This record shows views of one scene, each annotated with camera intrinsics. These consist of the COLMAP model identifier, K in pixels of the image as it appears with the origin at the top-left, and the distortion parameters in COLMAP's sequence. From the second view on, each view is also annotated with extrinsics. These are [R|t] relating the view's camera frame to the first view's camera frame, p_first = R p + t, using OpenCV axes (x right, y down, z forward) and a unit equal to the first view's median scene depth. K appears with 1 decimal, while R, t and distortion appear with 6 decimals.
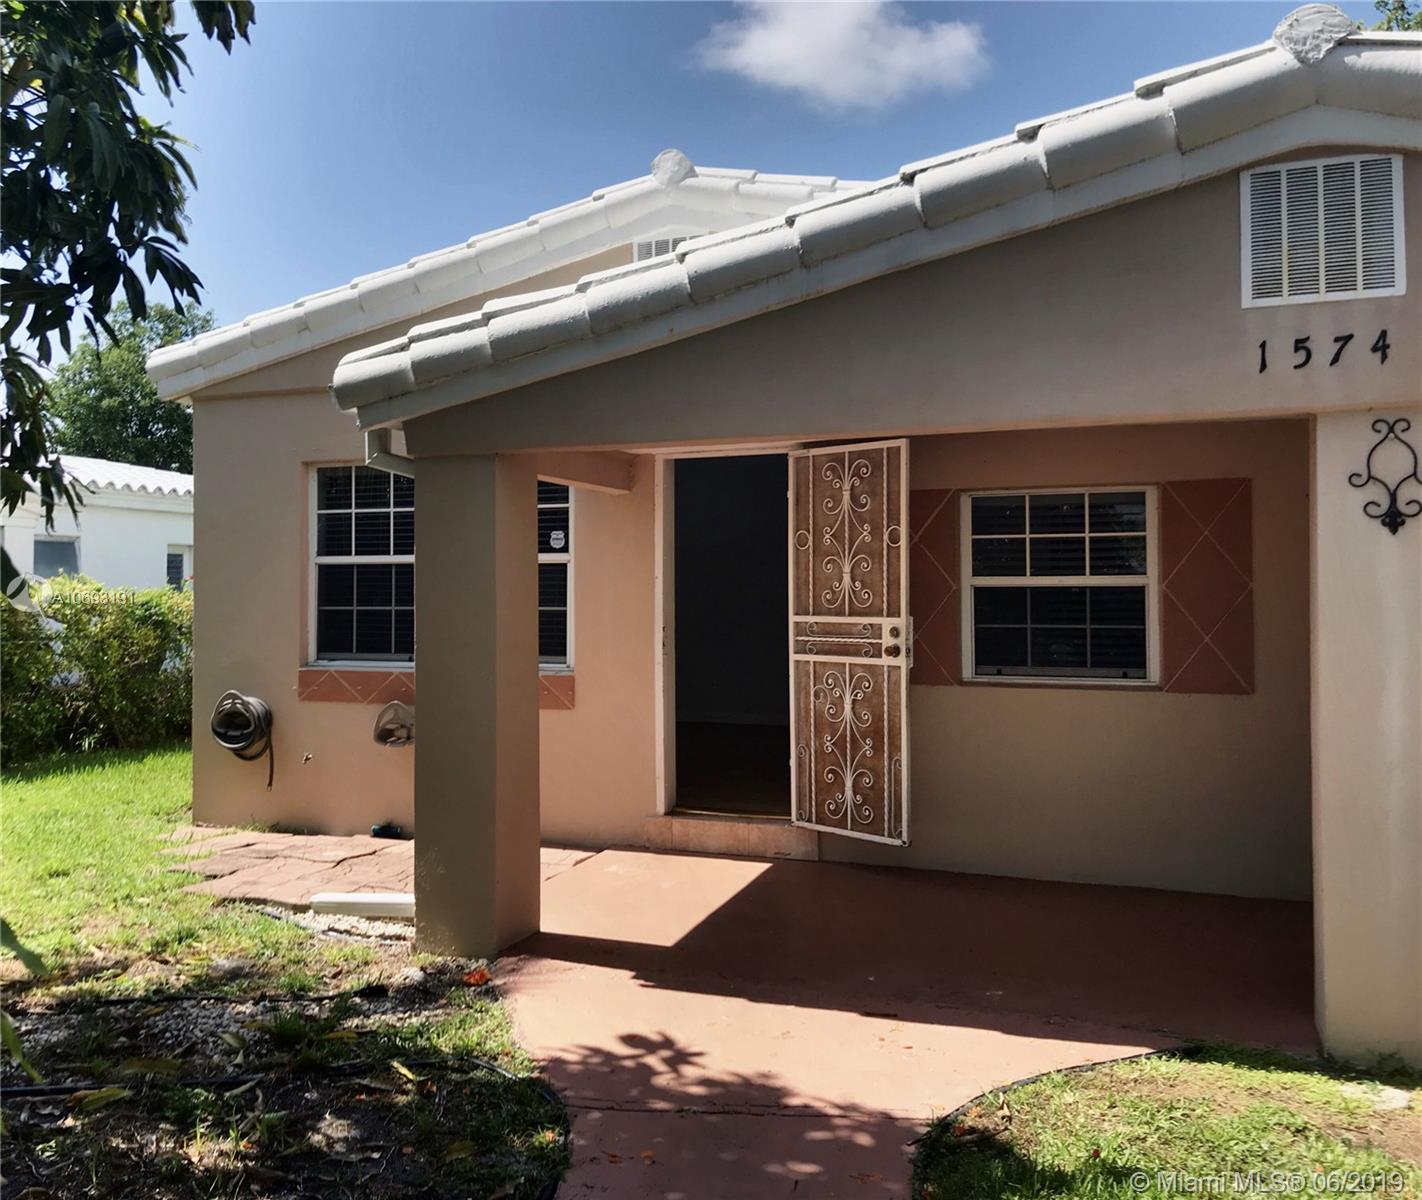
lens RADIAL K [[1298.7, 0, 605.3], [0, 1298.7, 558.5], [0, 0, 1]] dist [0.017690, -0.028184]
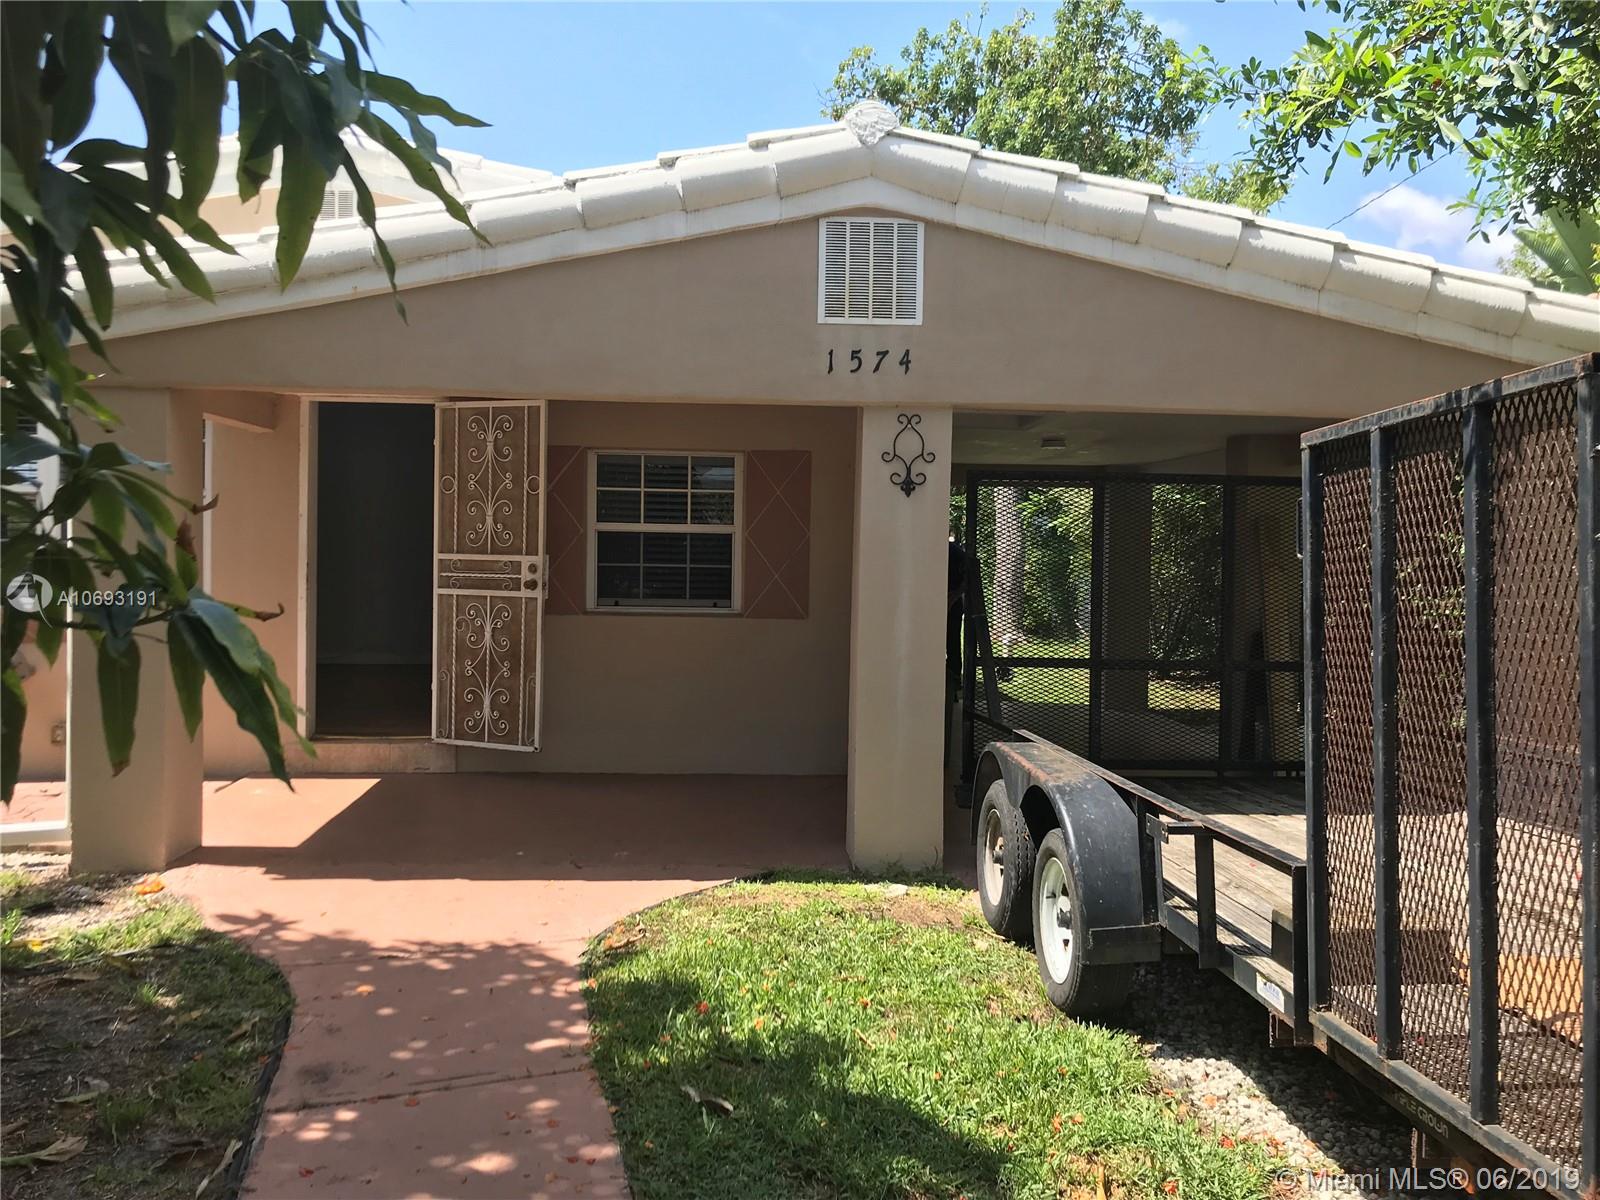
lens RADIAL K [[1292.5, 0, 790.4], [0, 1292.5, 572.5], [0, 0, 1]] dist [0.036420, -0.010203]
pose [[0.894814, 0.009934, 0.446329, -0.082891], [-0.031274, 0.998691, 0.040470, 0.006839], [-0.445343, -0.050172, 0.893953, -0.123516]]
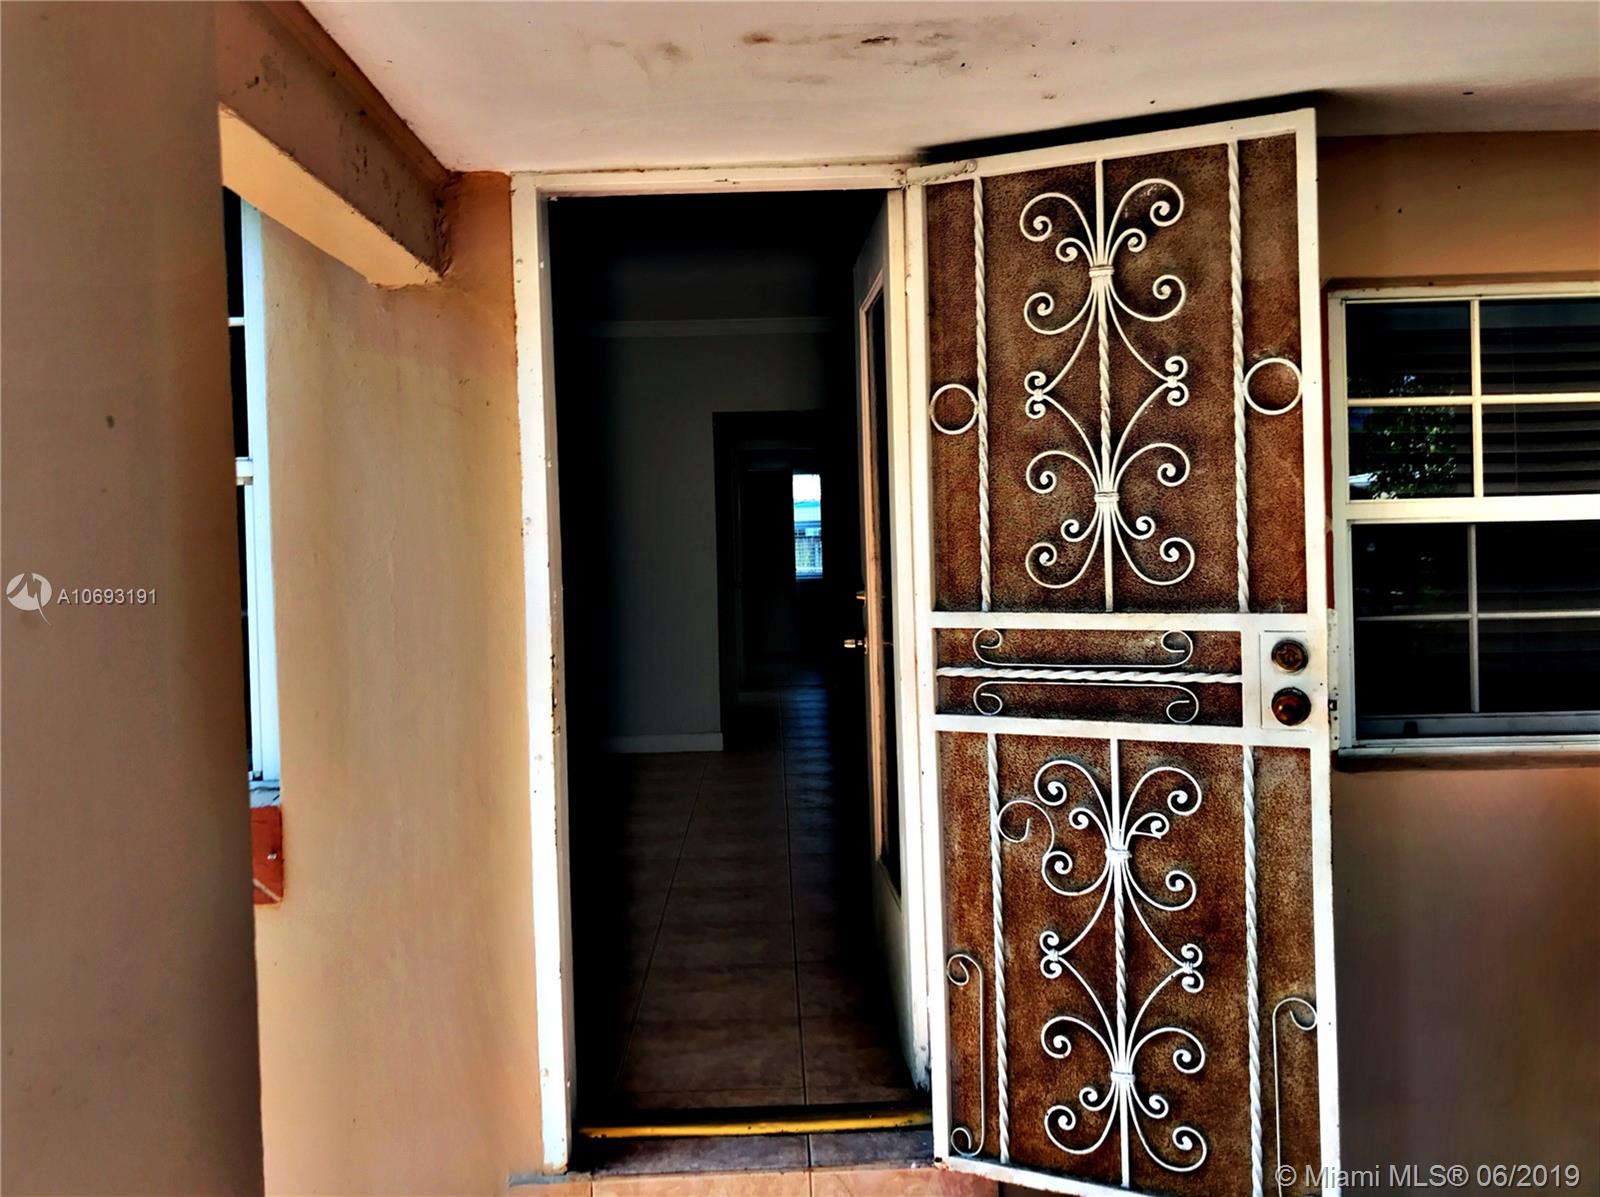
lens RADIAL K [[1330.7, 0, 798.1], [0, 1330.7, 561.4], [0, 0, 1]] dist [0.038562, -0.033001]
pose [[0.909394, -0.030751, 0.414797, -0.051344], [0.014235, 0.998980, 0.042851, 0.013131], [-0.415692, -0.033064, 0.908904, 0.710125]]
